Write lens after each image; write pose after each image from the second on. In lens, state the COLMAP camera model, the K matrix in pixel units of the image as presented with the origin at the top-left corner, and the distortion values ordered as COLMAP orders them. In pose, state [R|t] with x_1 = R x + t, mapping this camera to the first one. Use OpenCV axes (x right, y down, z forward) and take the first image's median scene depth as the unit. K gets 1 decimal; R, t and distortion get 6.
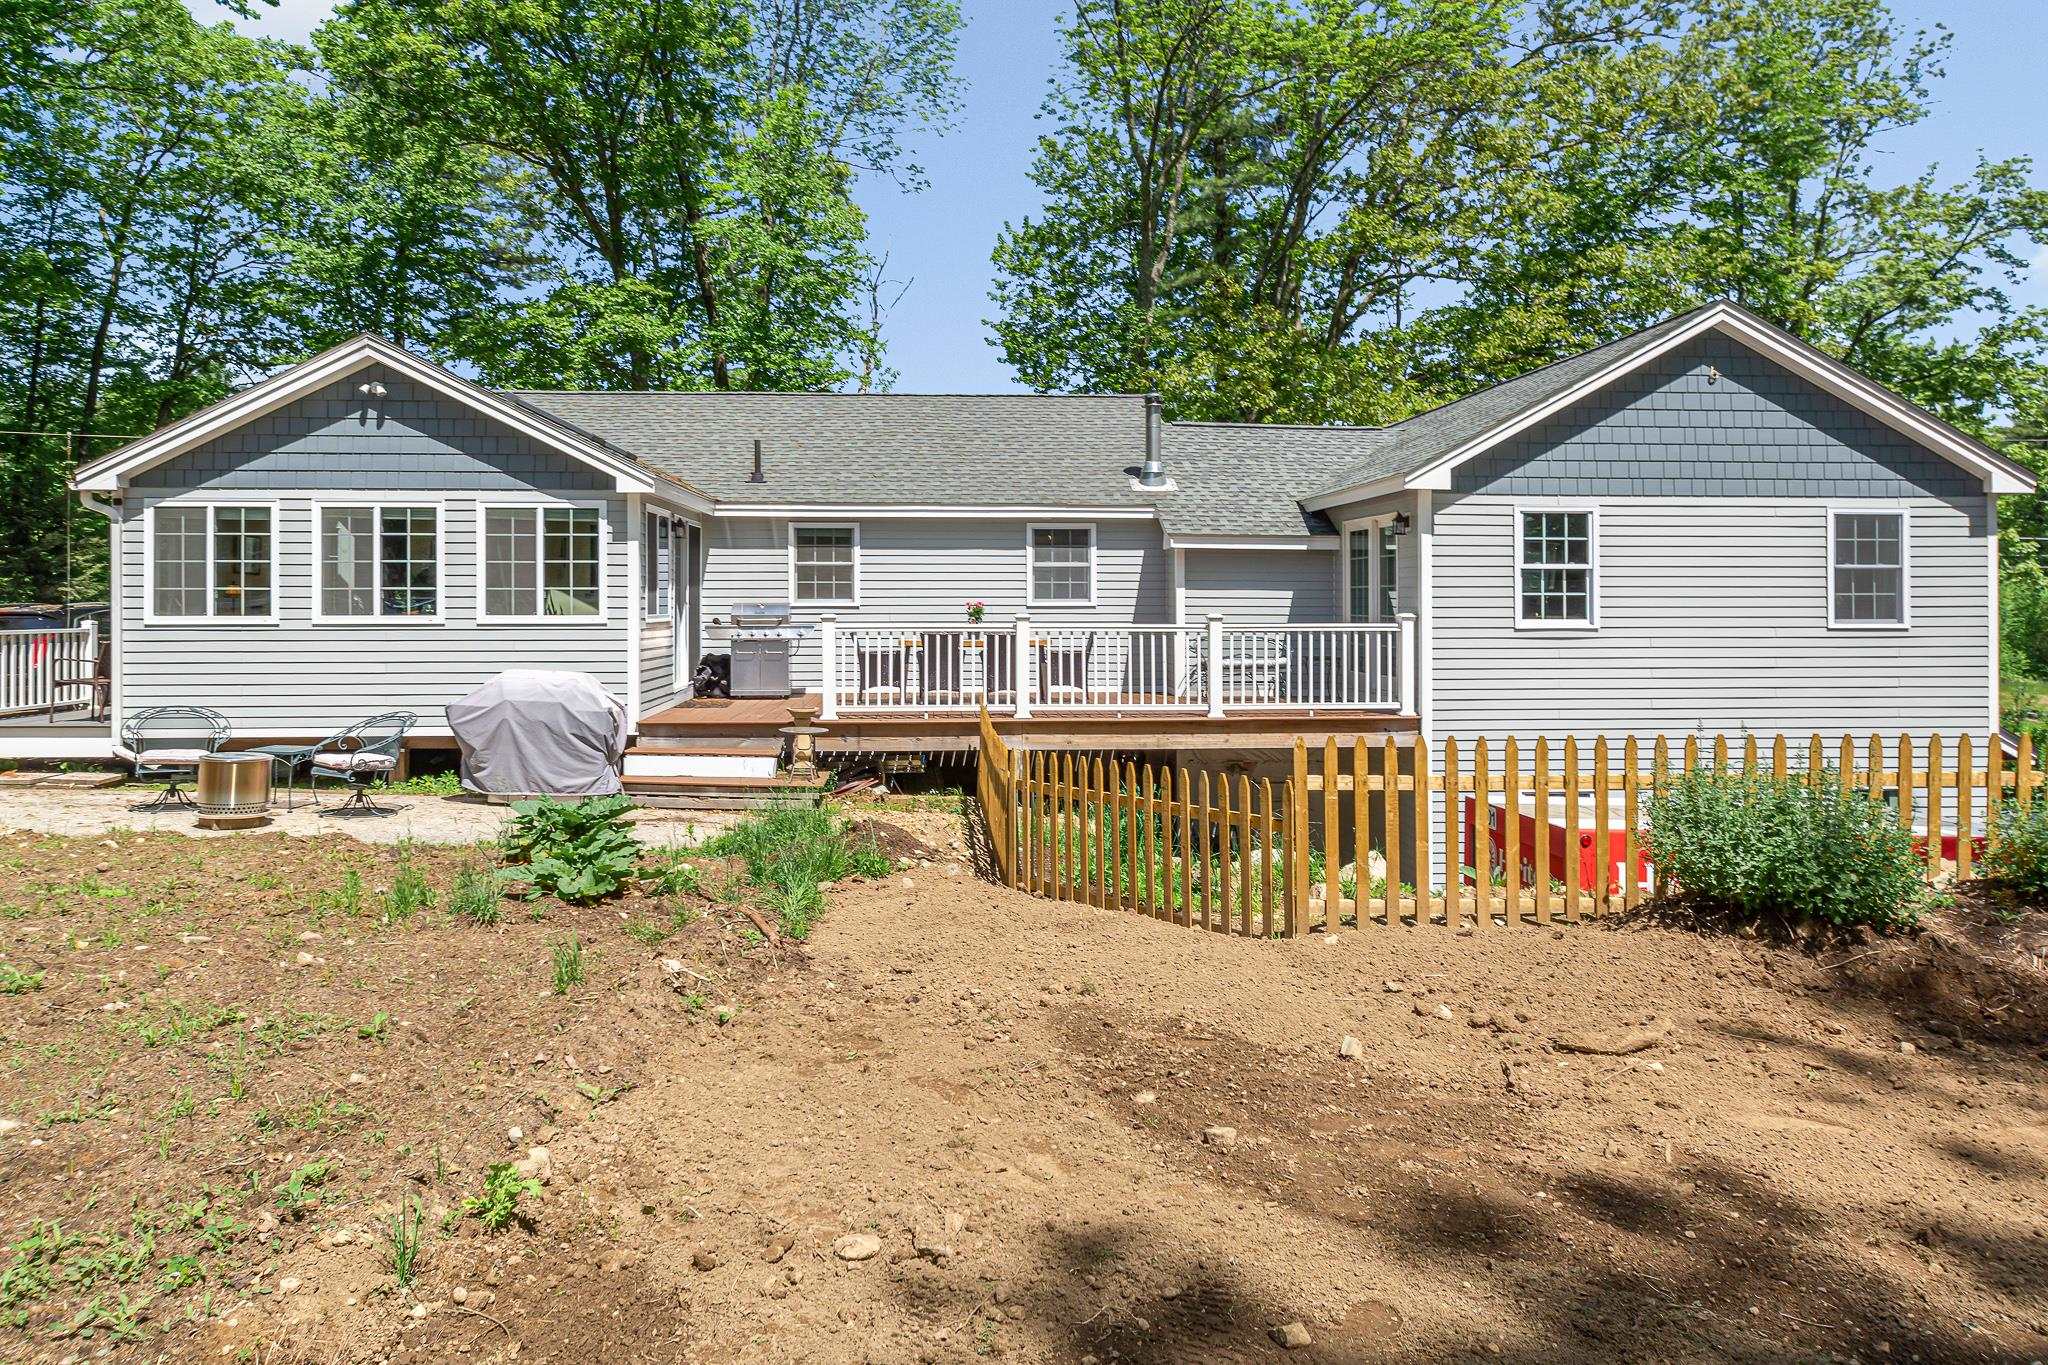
lens RADIAL K [[1272.3, 0, 1017.3], [0, 1272.3, 592.3], [0, 0, 1]] dist [-0.003794, 0.000534]
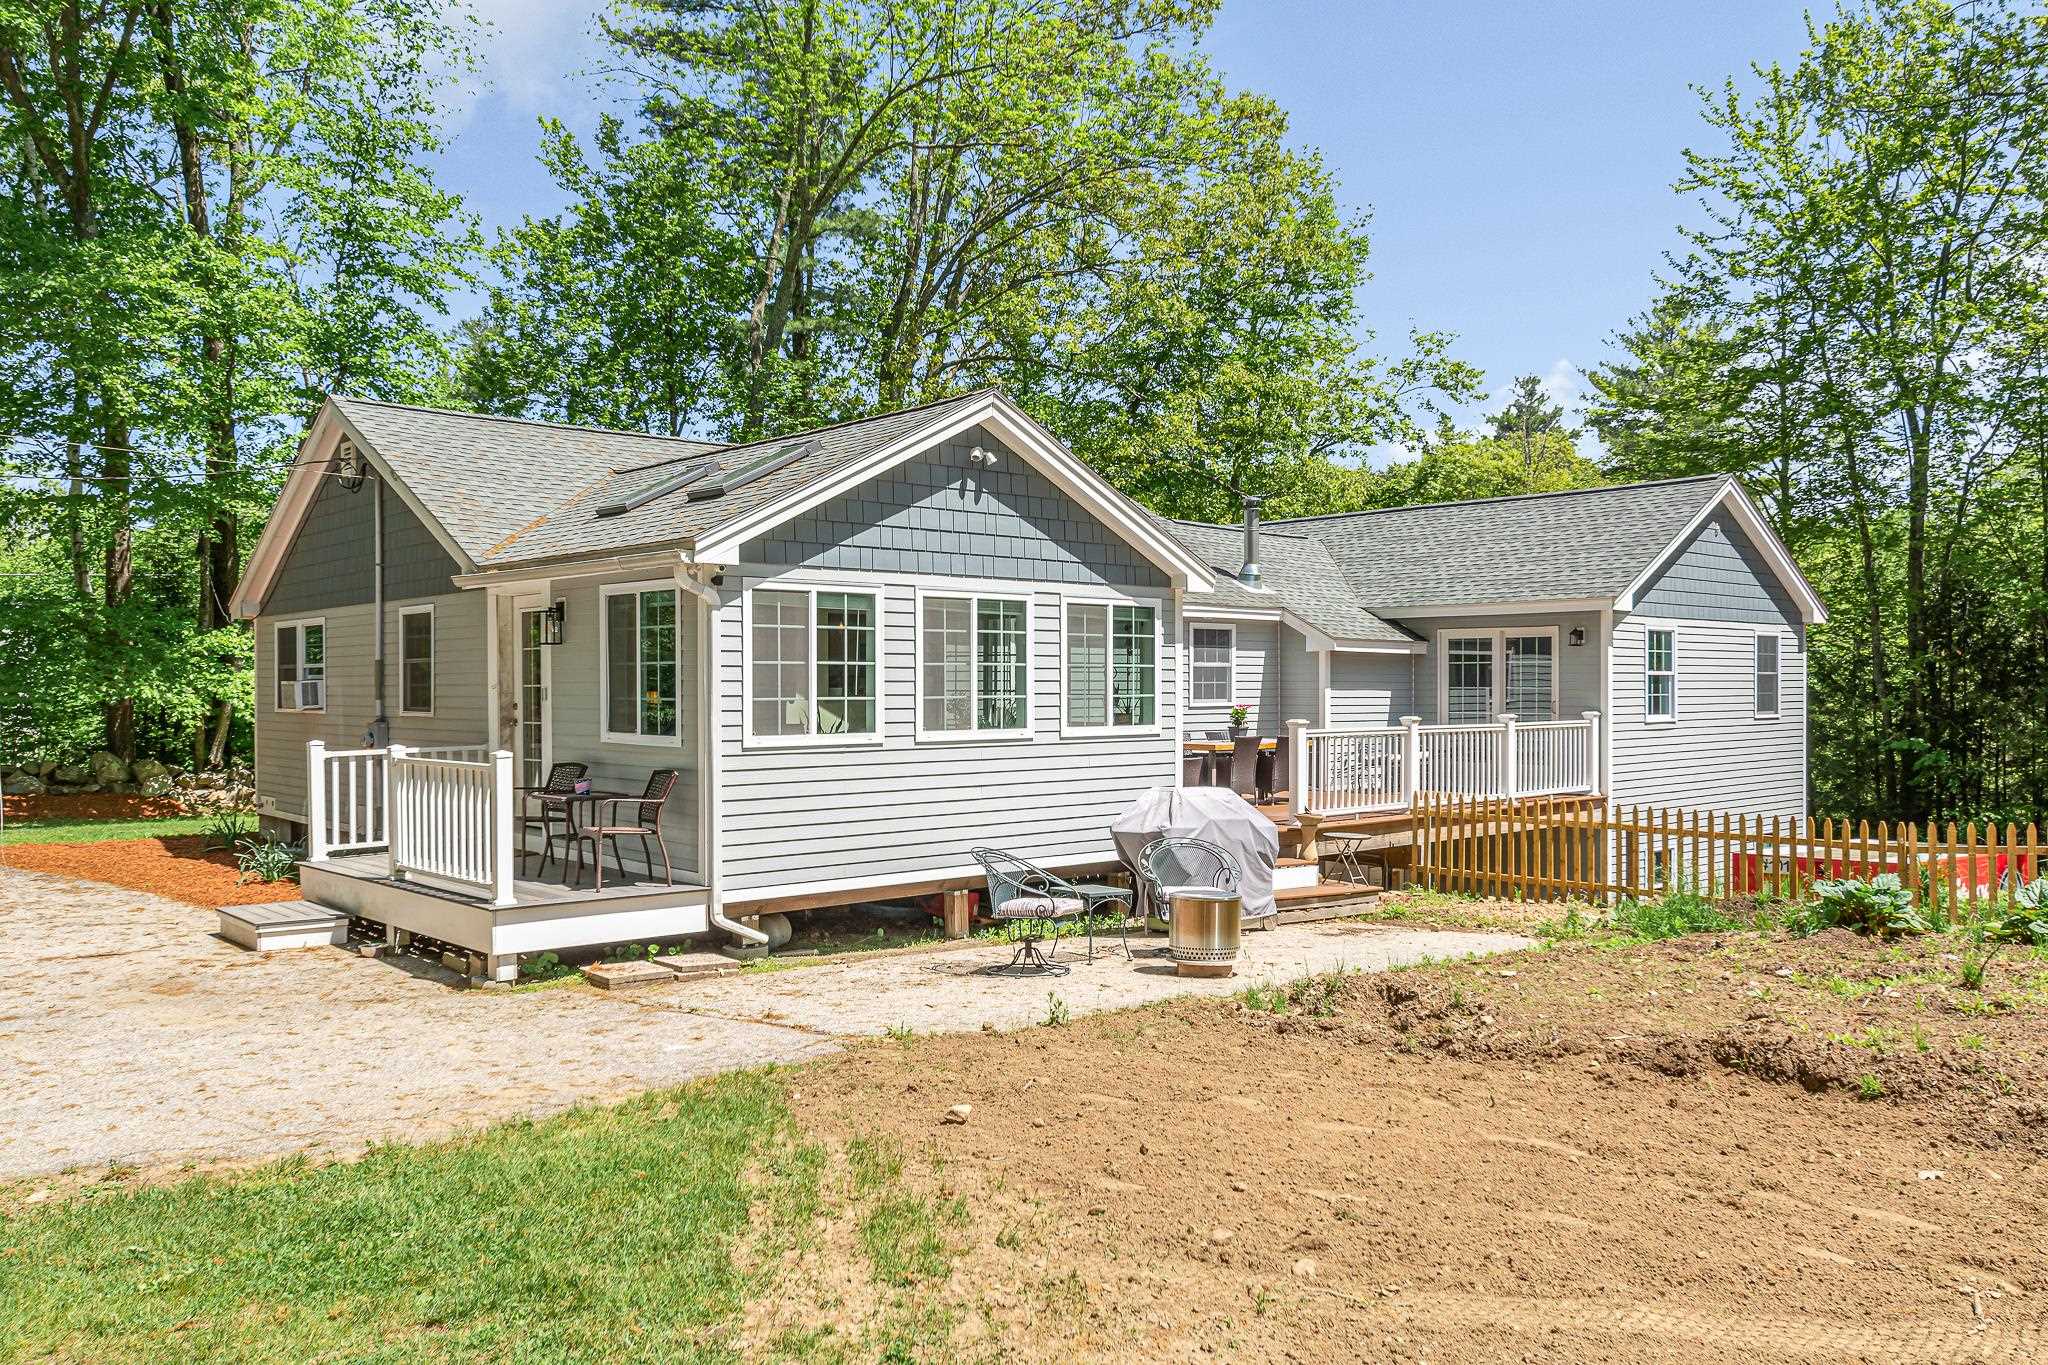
lens RADIAL K [[1510.3, 0, 1022.6], [0, 1510.3, 686.2], [0, 0, 1]] dist [-0.007948, -0.000553]
pose [[0.796055, -0.001968, 0.605221, -1.064872], [-0.002033, 0.999980, 0.005926, -0.015748], [-0.605221, -0.005948, 0.796035, 0.197852]]
